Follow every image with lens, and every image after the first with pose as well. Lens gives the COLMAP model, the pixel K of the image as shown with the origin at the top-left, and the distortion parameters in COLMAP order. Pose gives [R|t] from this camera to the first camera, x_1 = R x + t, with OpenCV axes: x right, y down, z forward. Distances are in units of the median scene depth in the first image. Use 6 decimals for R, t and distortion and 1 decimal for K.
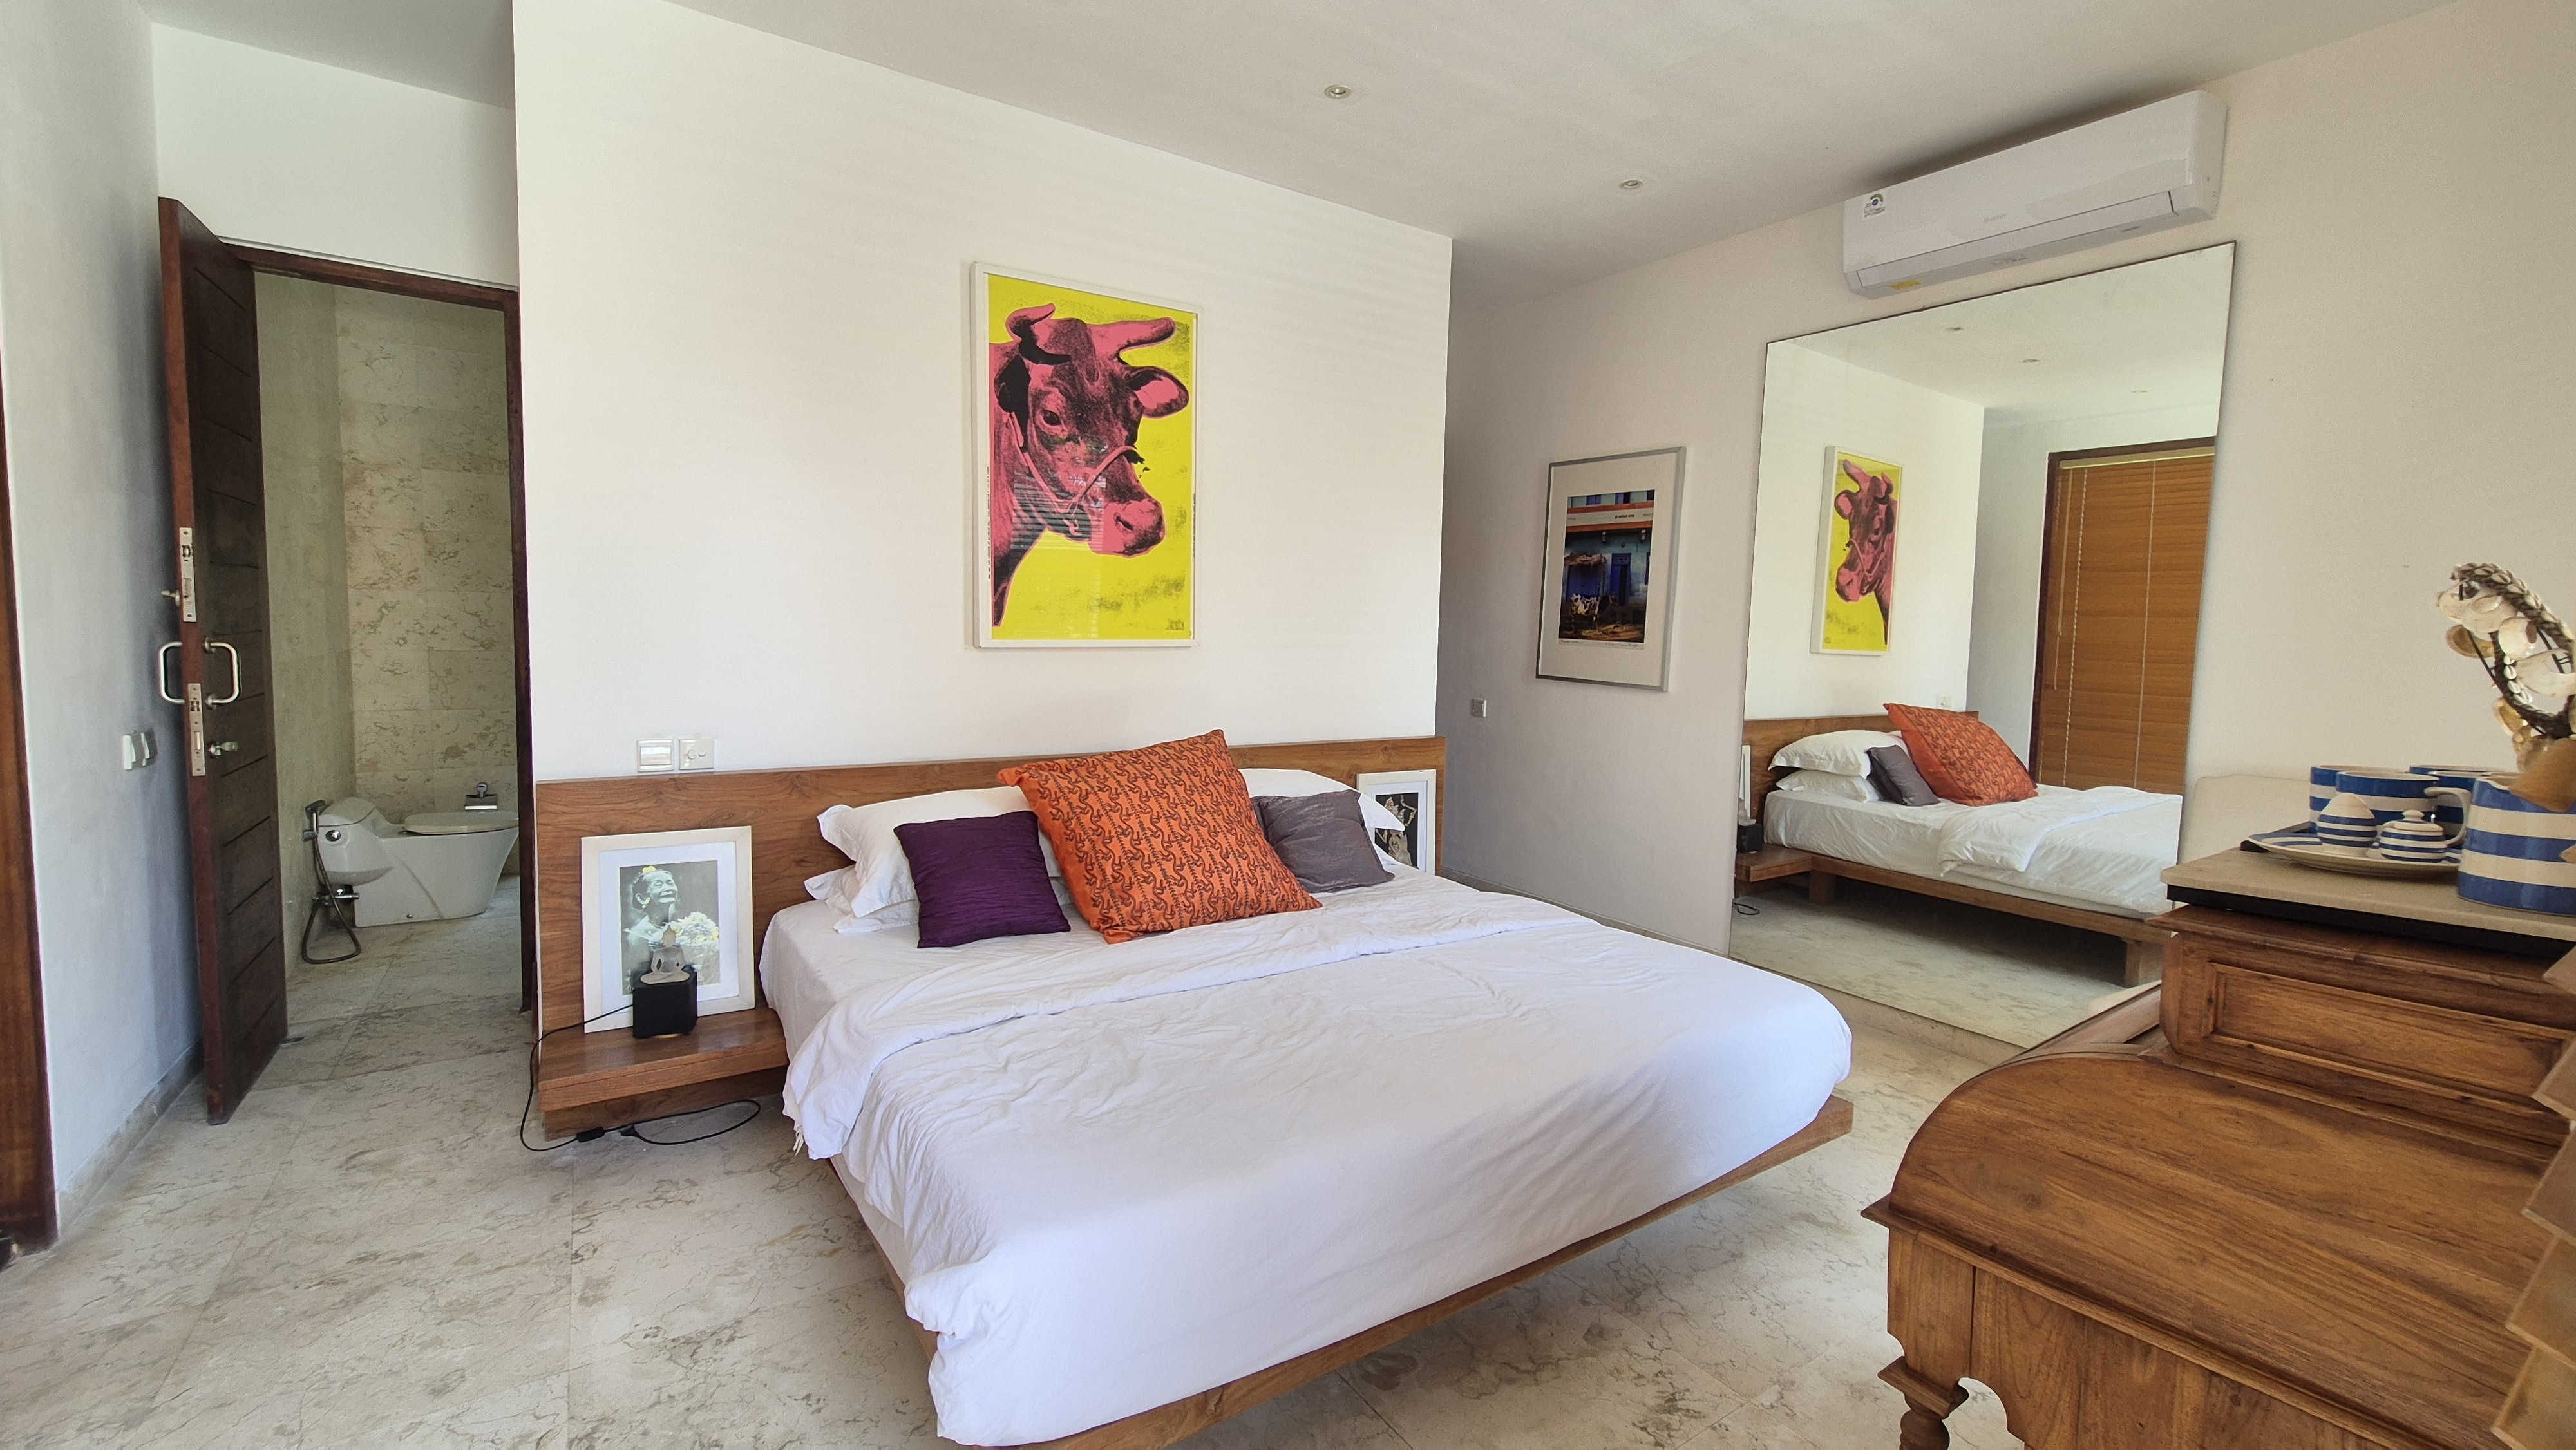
lens RADIAL K [[1054.4, 0, 1287.0], [0, 1054.4, 715.6], [0, 0, 1]] dist [0.002191, -0.000193]
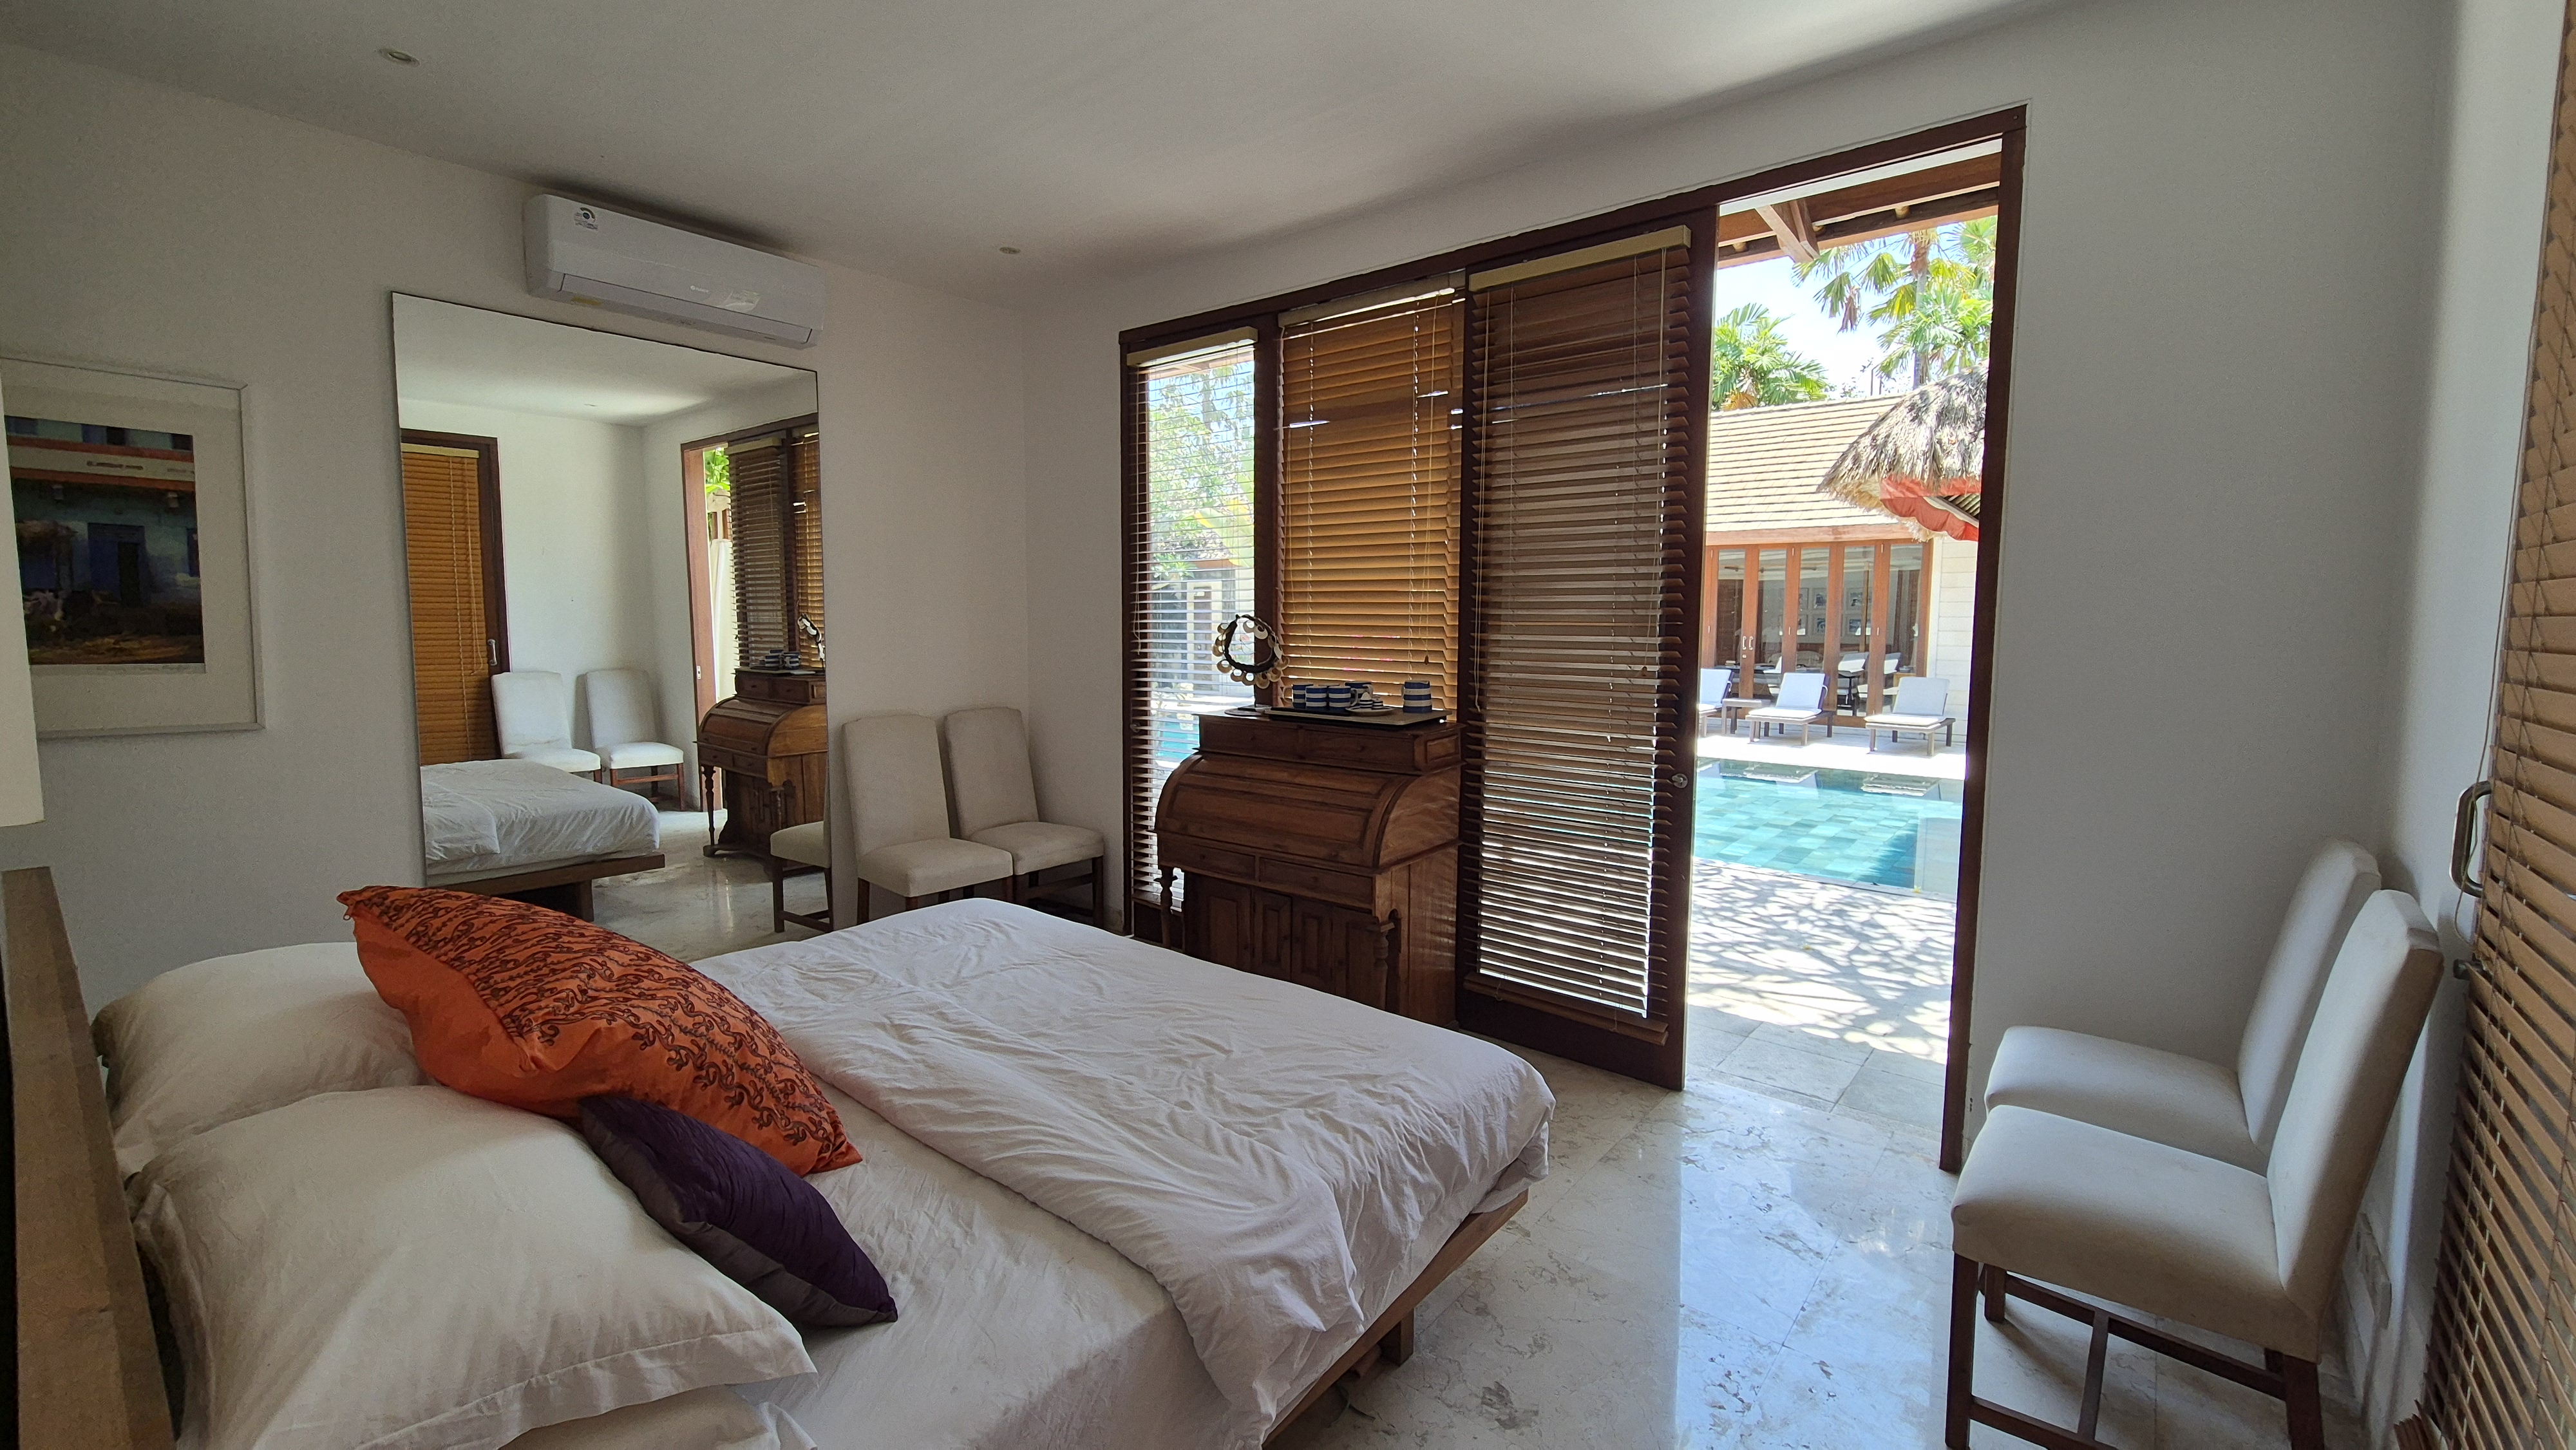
lens RADIAL K [[1054.4, 0, 1277.4], [0, 1054.4, 707.6], [0, 0, 1]] dist [0.002191, -0.000193]
pose [[-0.281081, -0.114933, 0.952777, -0.503607], [0.062987, 0.988453, 0.137819, -0.090665], [-0.957615, 0.098751, -0.270596, 0.529798]]
